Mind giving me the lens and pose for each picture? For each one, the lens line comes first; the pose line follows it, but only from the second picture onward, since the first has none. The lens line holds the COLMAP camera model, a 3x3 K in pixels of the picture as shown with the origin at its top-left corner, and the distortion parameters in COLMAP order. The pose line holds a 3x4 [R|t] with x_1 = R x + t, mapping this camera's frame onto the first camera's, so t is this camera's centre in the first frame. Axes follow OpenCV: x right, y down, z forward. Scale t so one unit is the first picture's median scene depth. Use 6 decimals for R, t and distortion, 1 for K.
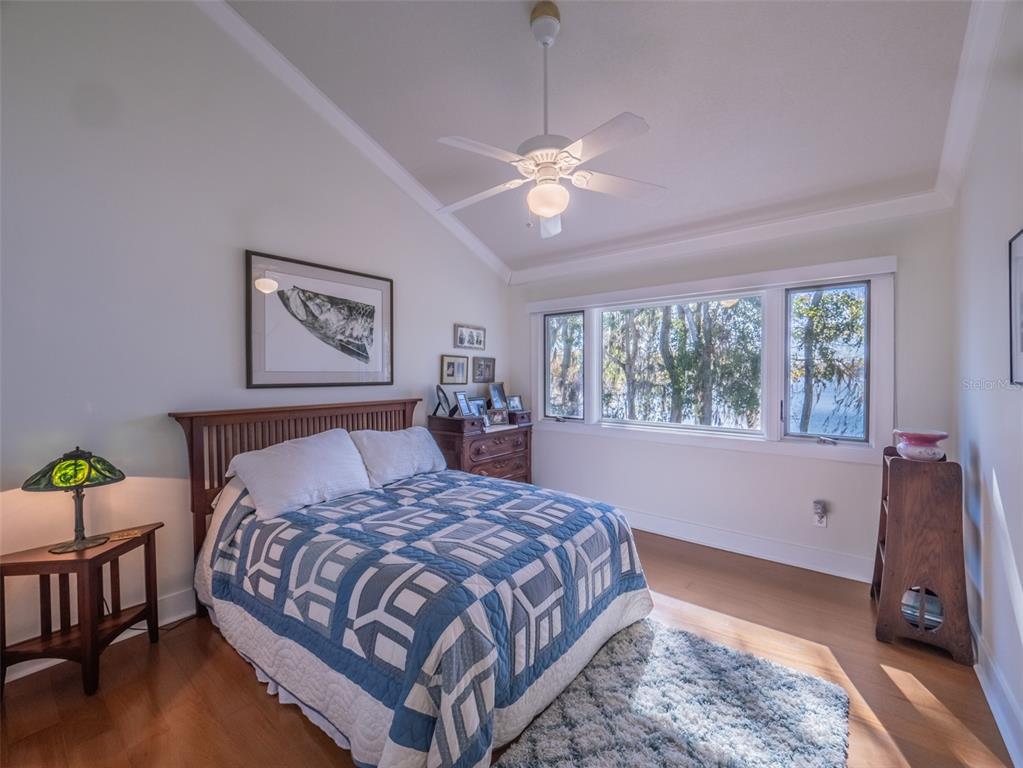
lens RADIAL K [[427.9, 0, 517.5], [0, 427.9, 387.4], [0, 0, 1]] dist [-0.003138, -0.000094]
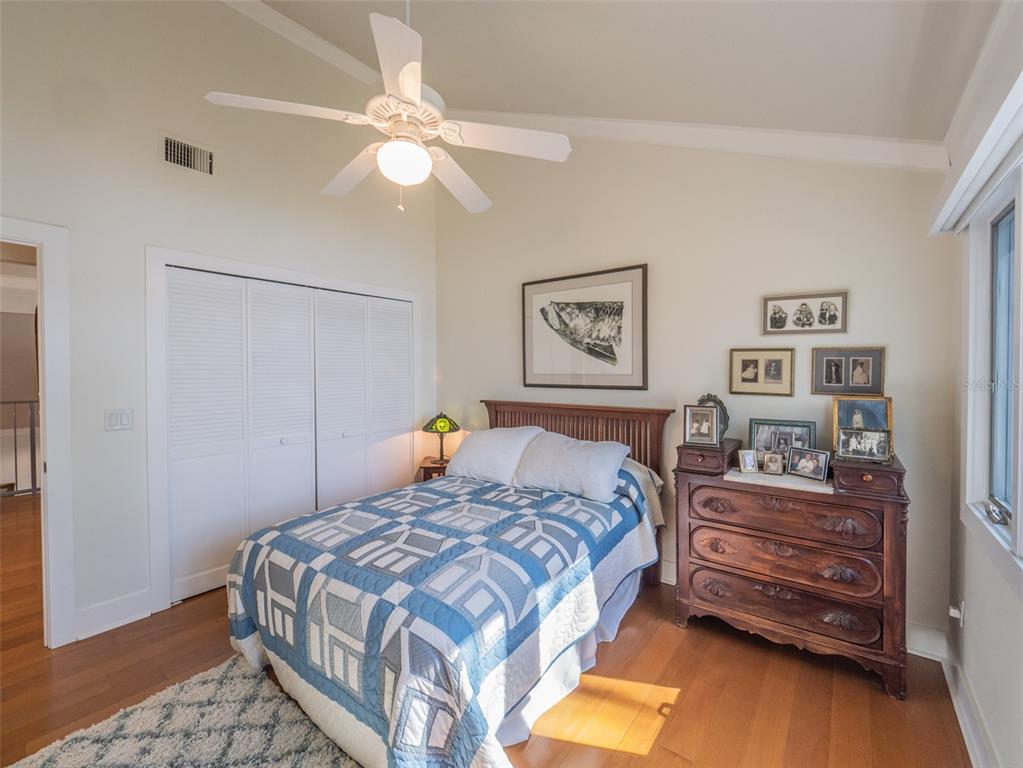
lens RADIAL K [[423.4, 0, 515.3], [0, 423.4, 377.0], [0, 0, 1]] dist [-0.002102, -0.001070]
pose [[0.006748, 0.025370, -0.999655, 0.584428], [-0.021903, 0.999442, 0.025216, -0.051377], [0.999737, 0.021726, 0.007300, 0.811984]]
